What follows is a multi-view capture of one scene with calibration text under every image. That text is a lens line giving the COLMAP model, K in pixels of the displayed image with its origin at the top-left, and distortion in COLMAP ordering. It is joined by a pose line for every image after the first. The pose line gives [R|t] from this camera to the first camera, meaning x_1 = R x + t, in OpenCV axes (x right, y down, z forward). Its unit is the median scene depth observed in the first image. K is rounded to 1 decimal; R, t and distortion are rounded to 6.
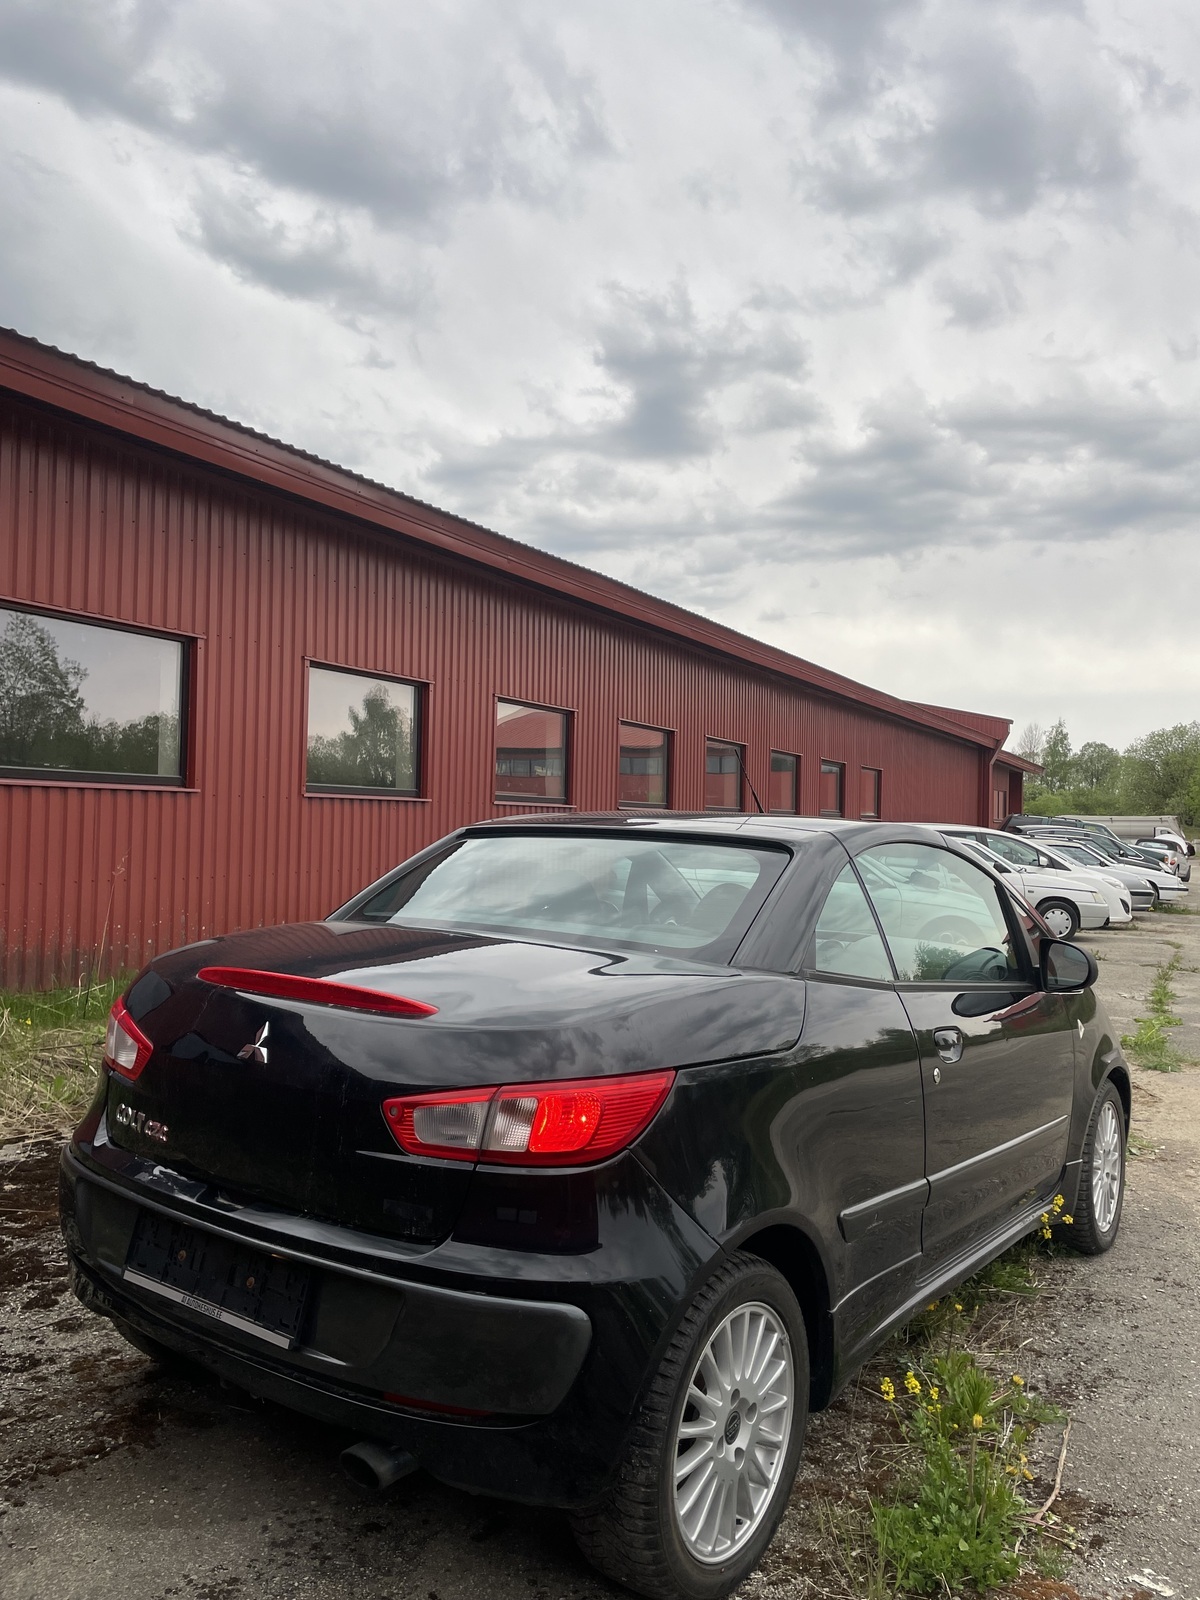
lens RADIAL K [[1210.3, 0, 609.2], [0, 1210.3, 796.9], [0, 0, 1]] dist [0.112508, -0.137470]
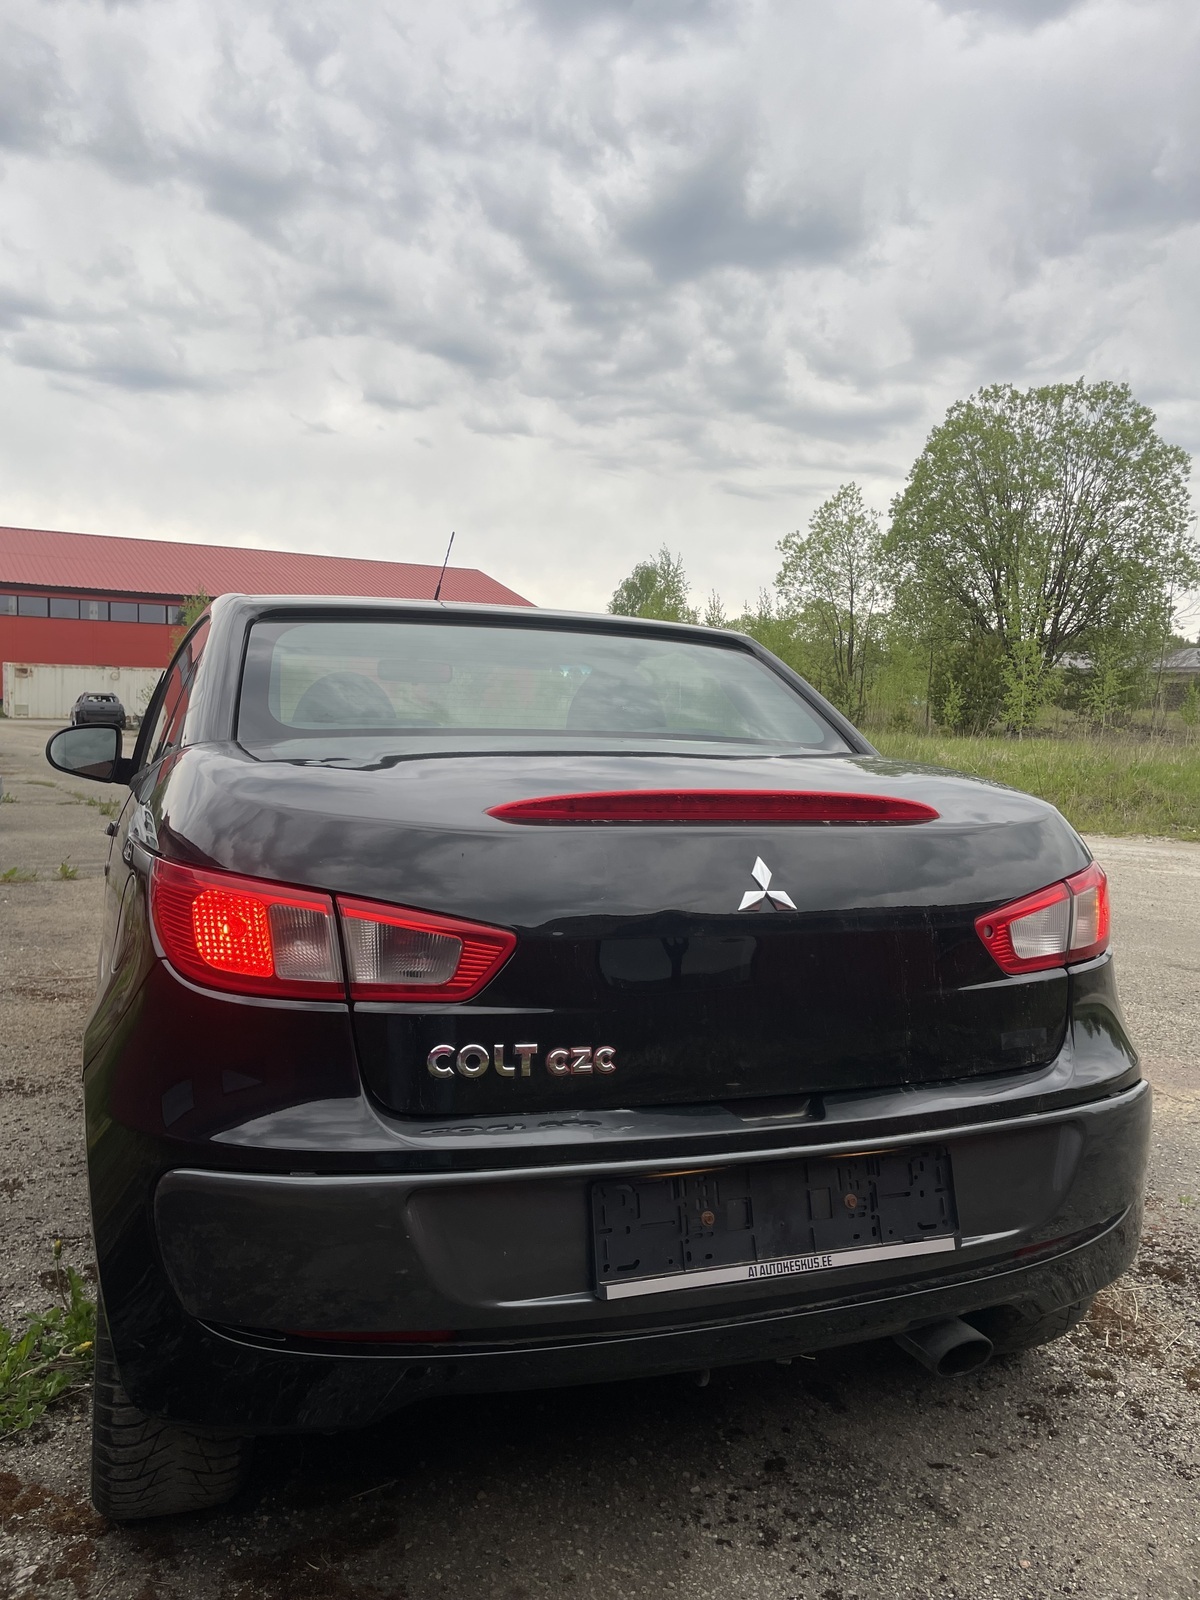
lens RADIAL K [[1210.3, 0, 609.2], [0, 1210.3, 796.9], [0, 0, 1]] dist [0.112508, -0.137470]
pose [[0.539182, -0.075563, 0.838793, -0.956844], [-0.031347, 0.993476, 0.109648, 0.082894], [-0.841606, -0.085414, 0.533296, 0.757073]]
